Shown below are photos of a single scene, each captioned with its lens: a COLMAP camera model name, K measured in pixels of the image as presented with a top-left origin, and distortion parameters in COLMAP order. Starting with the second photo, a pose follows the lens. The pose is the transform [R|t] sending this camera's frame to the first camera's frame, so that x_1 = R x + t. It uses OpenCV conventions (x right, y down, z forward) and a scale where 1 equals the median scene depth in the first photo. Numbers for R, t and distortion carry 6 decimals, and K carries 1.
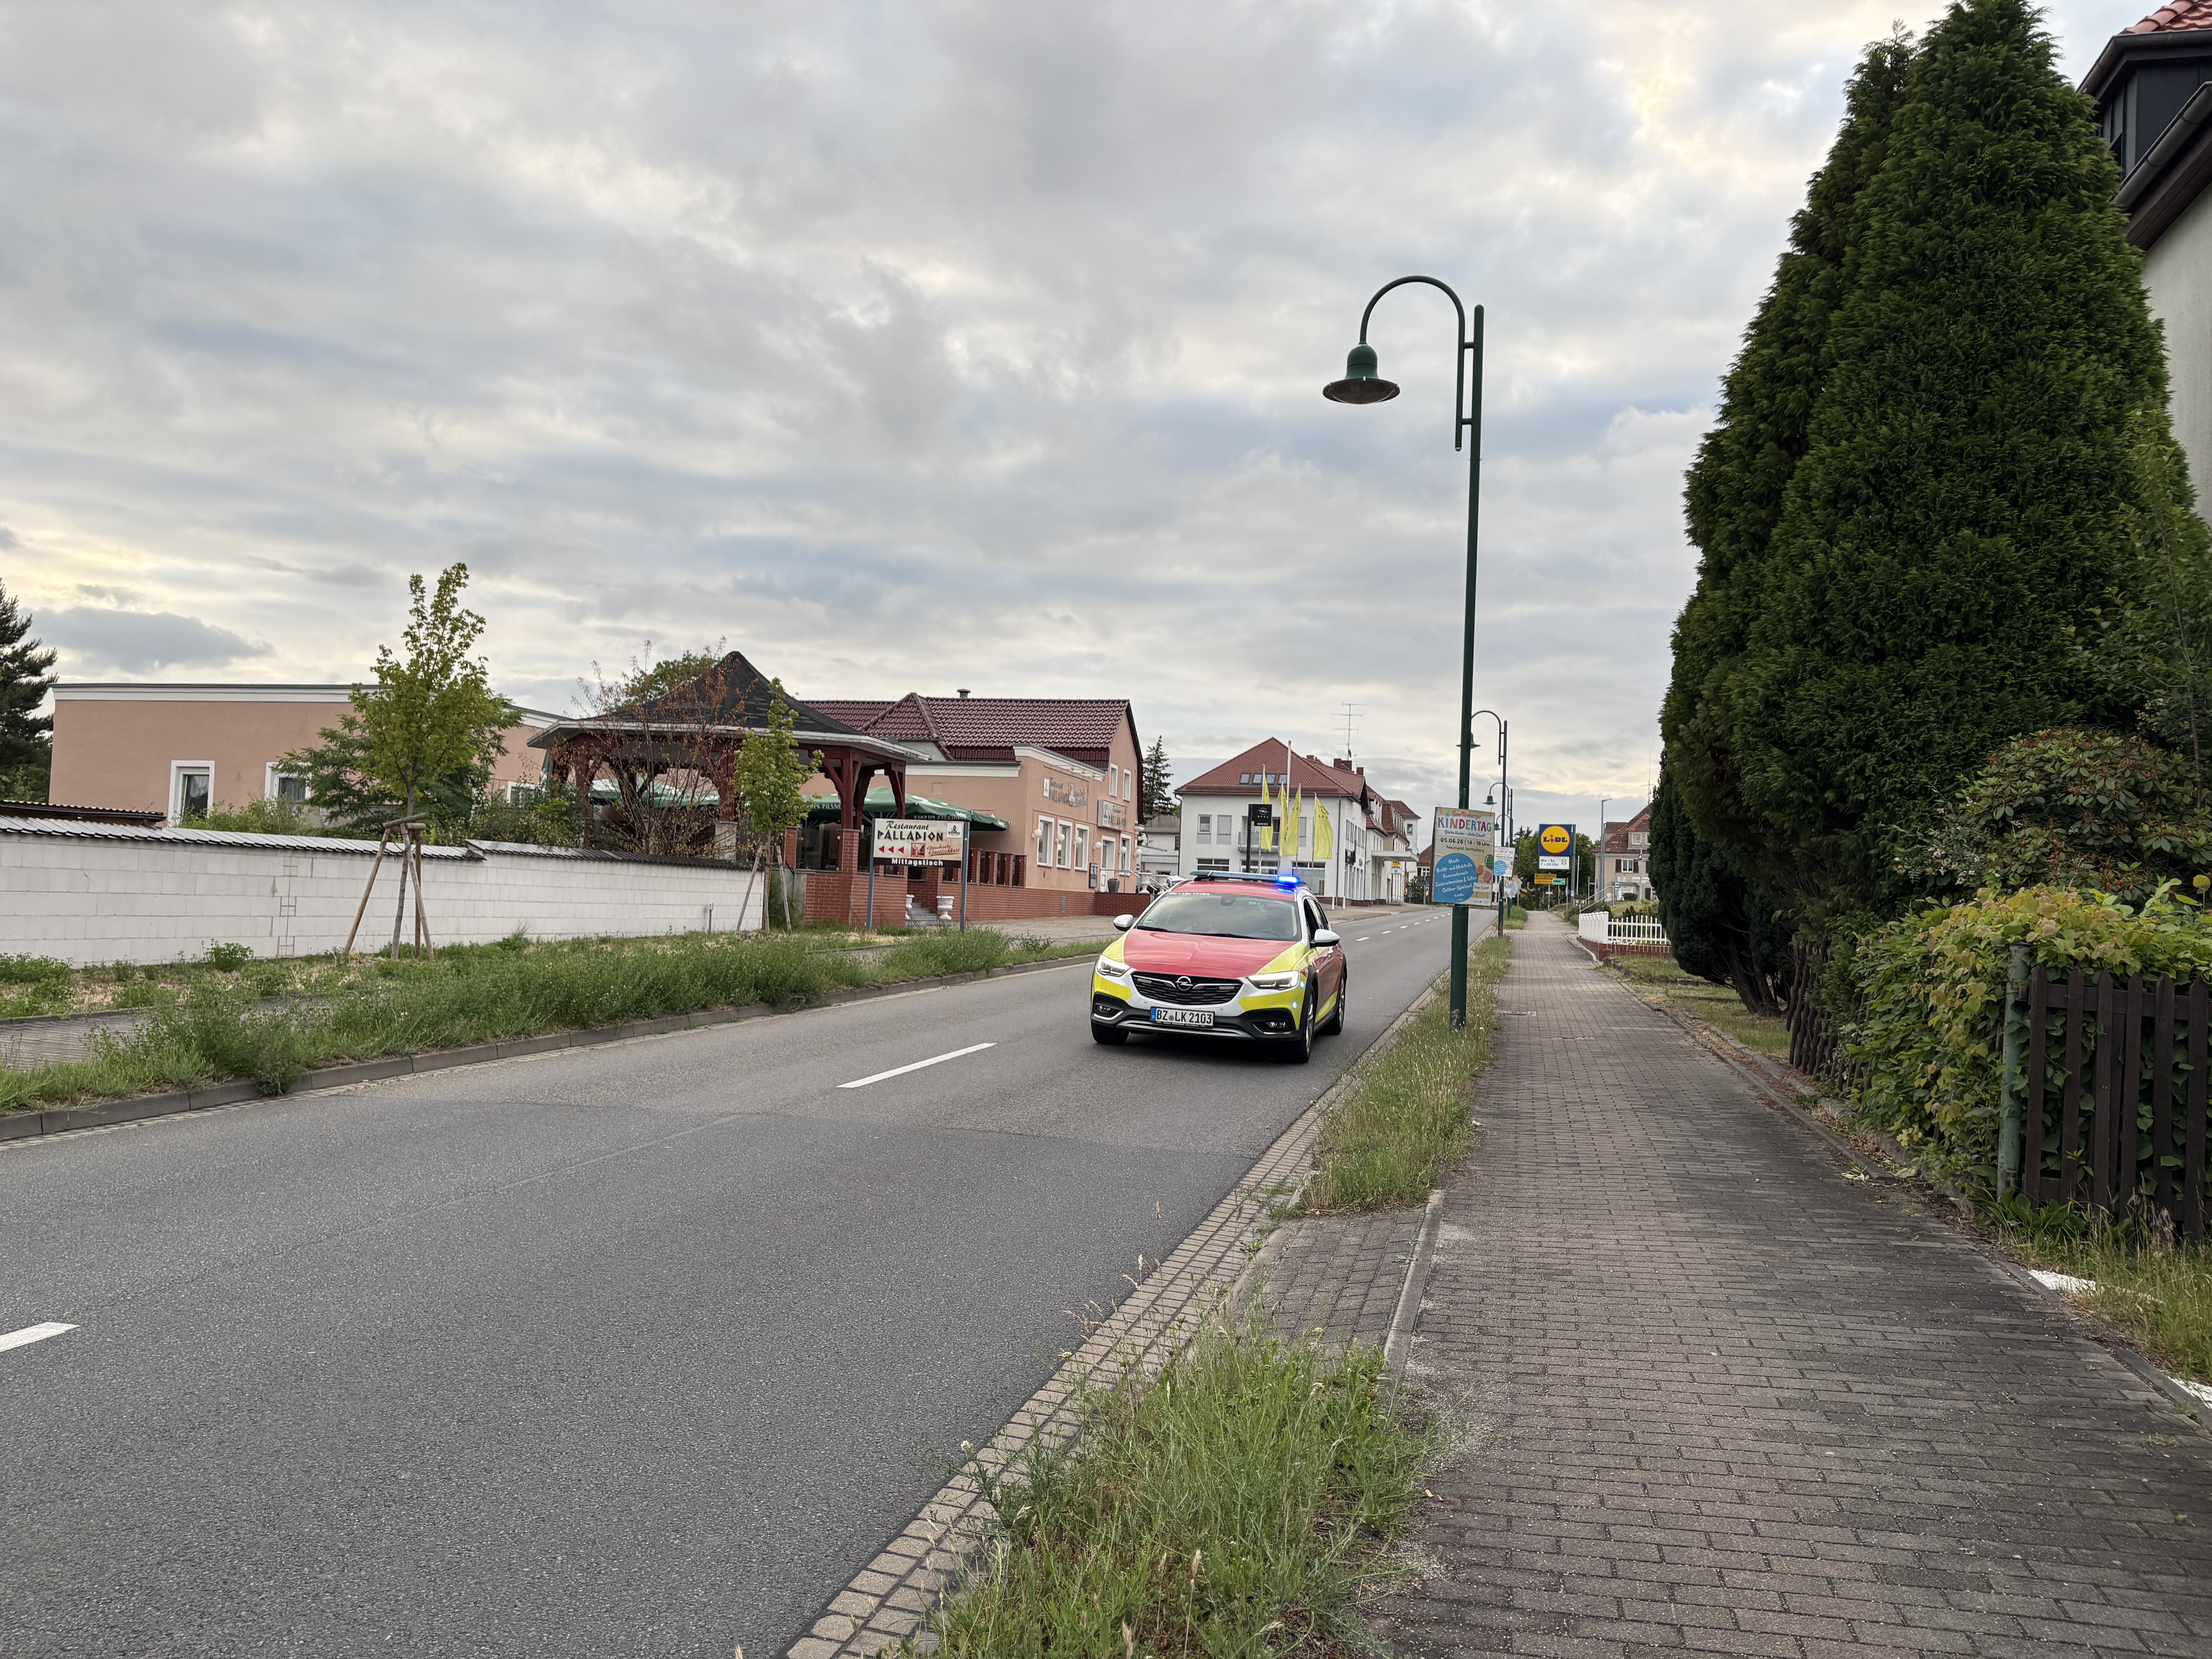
lens RADIAL K [[1657.2, 0, 1075.3], [0, 1657.2, 842.9], [0, 0, 1]] dist [0.061881, -0.002732]
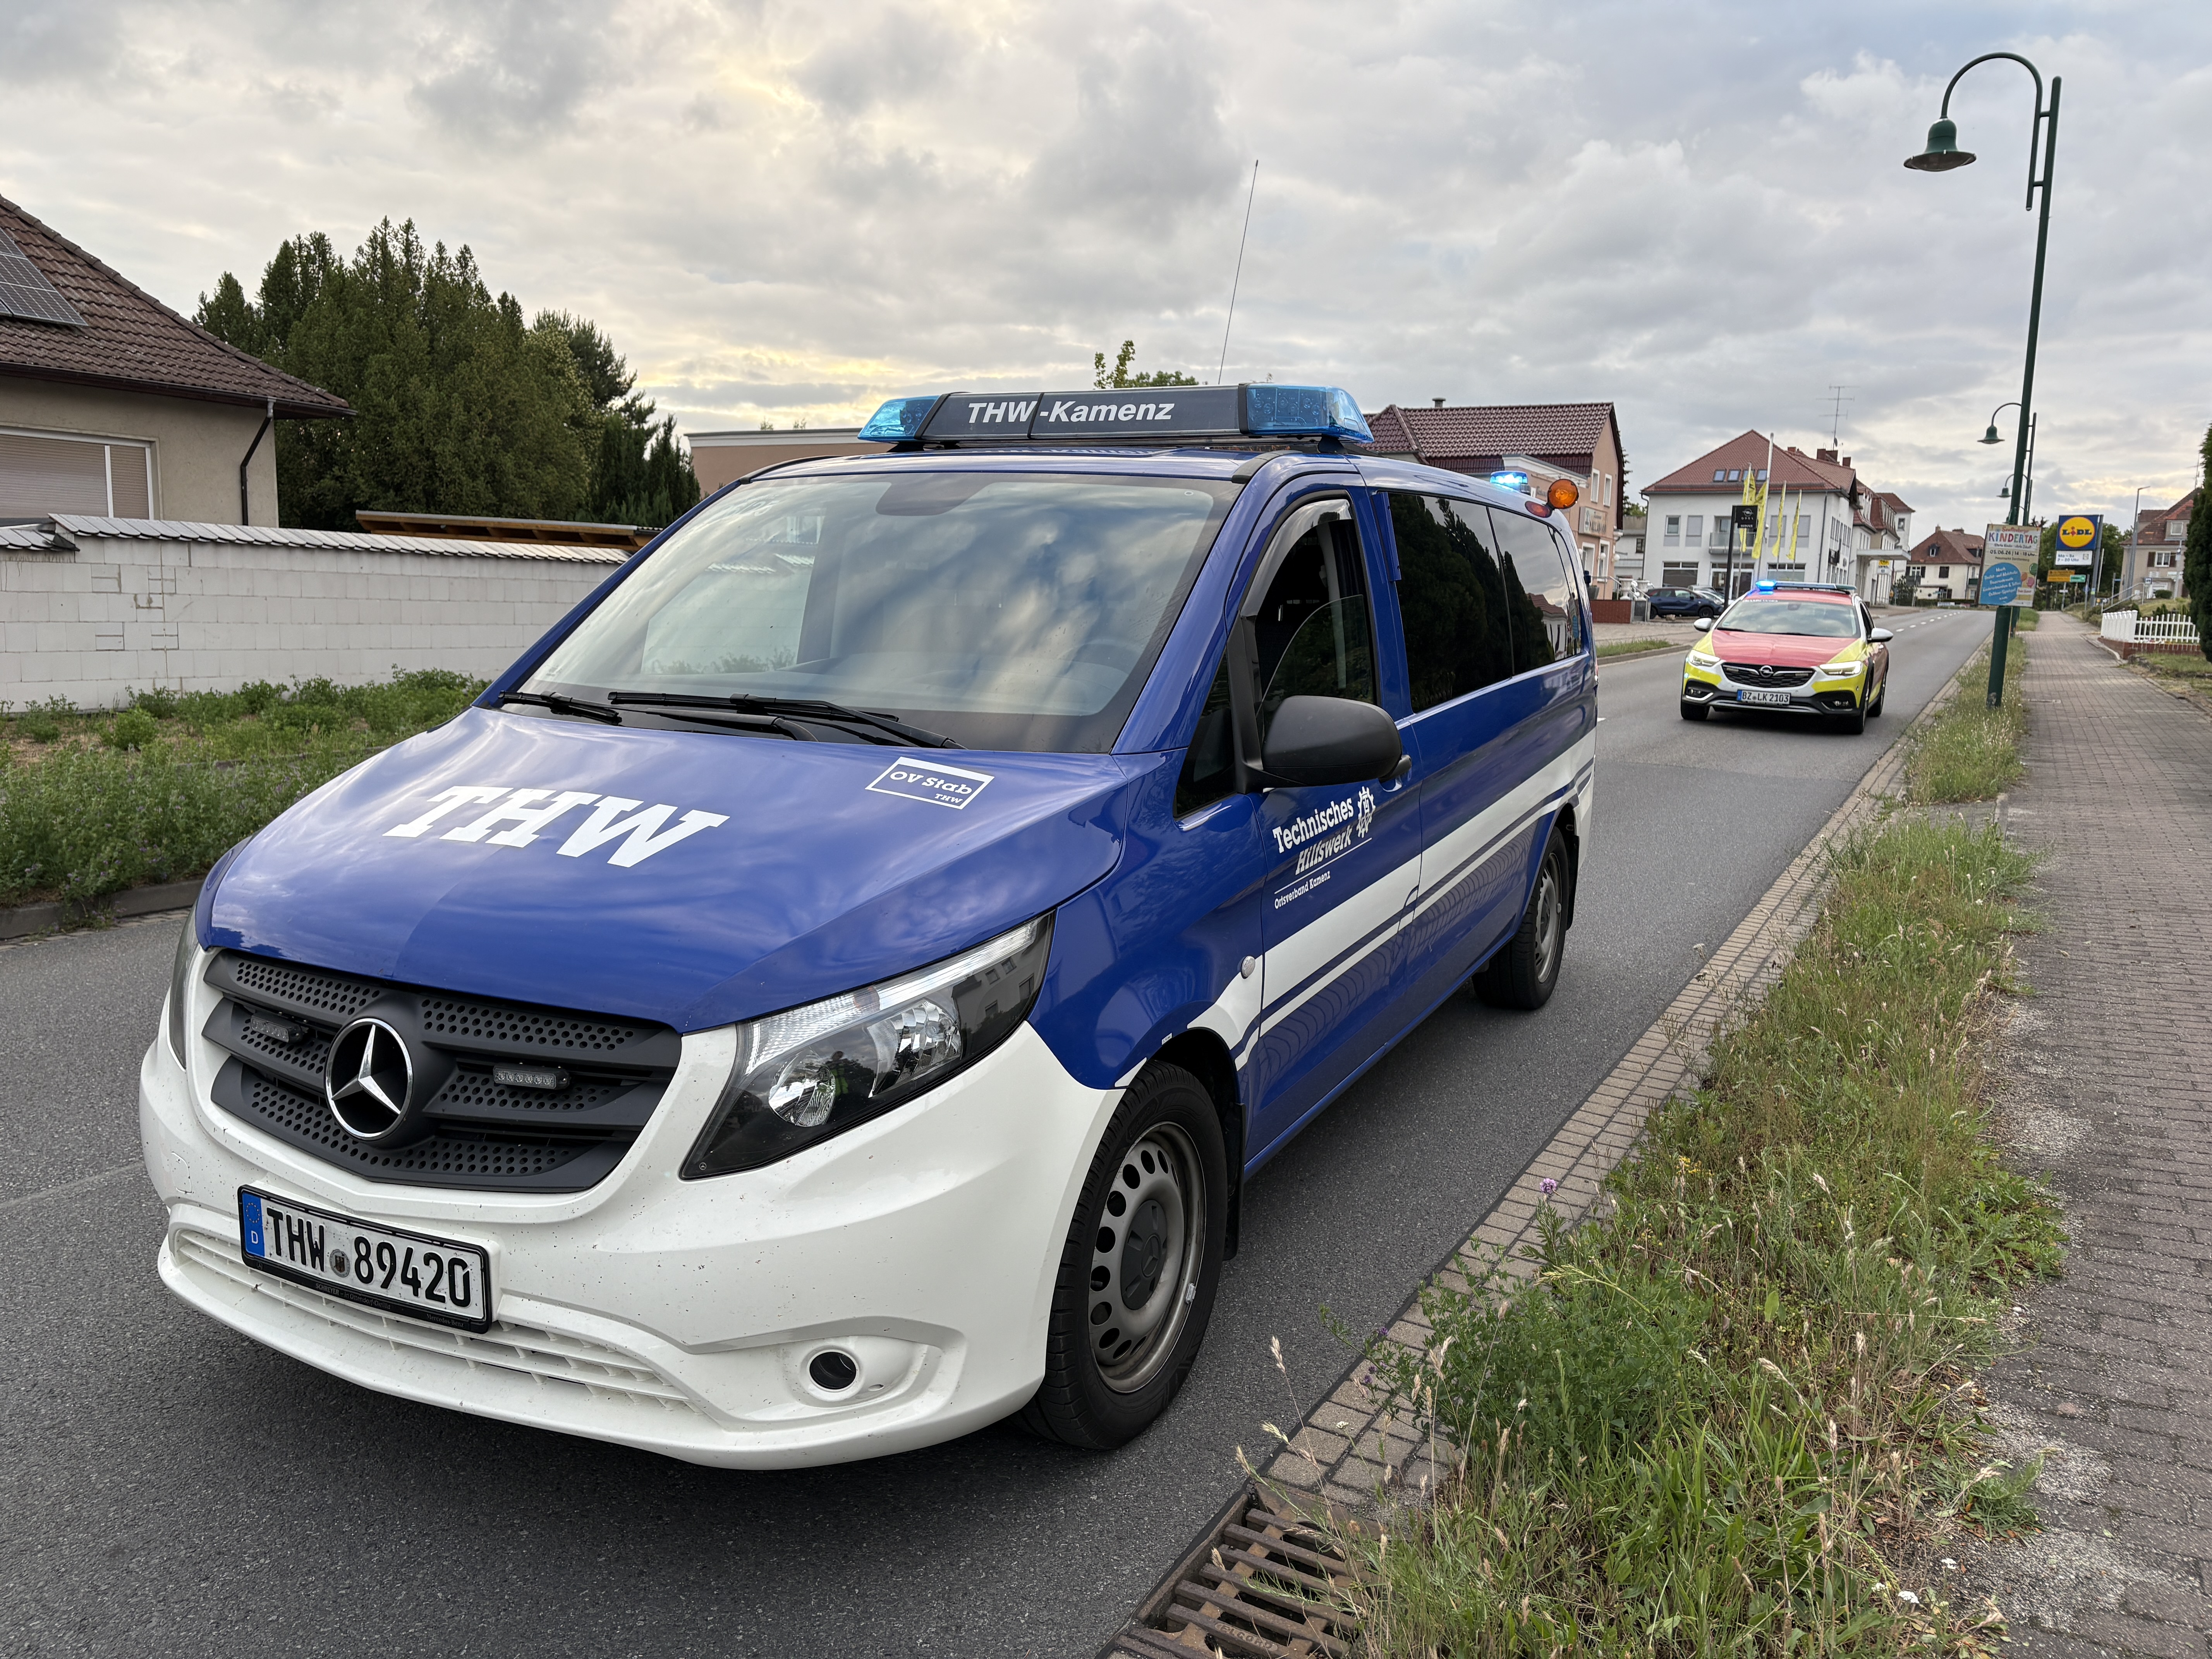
lens RADIAL K [[1678.2, 0, 1110.4], [0, 1678.2, 826.7], [0, 0, 1]] dist [0.066392, -0.056388]
pose [[0.974156, 0.018897, -0.225085, -0.031475], [0.017824, 0.986956, 0.160000, -0.003739], [0.225173, -0.159877, 0.961112, -0.095151]]
